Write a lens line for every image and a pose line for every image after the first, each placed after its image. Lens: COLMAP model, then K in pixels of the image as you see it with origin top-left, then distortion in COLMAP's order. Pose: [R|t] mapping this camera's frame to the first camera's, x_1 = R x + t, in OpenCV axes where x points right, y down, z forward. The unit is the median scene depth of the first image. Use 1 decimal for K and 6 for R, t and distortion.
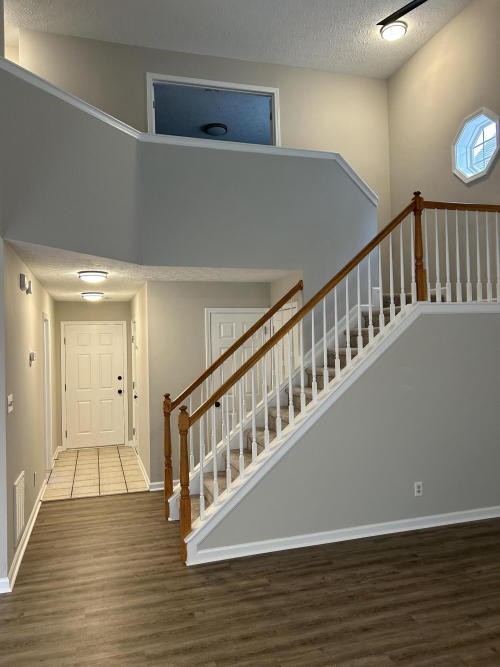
lens RADIAL K [[493.5, 0, 250.0], [0, 493.5, 333.5], [0, 0, 1]] dist [0.047620, -0.052869]
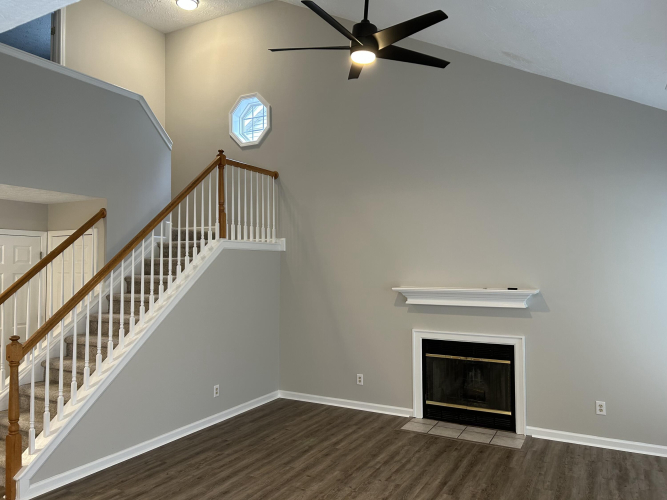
lens RADIAL K [[493.5, 0, 333.5], [0, 493.5, 250.0], [0, 0, 1]] dist [0.047620, -0.052869]
pose [[0.718234, 0.047404, 0.694185, -0.348984], [-0.030352, 0.998861, -0.036806, 0.001136], [-0.695139, 0.005365, 0.718855, -0.092504]]
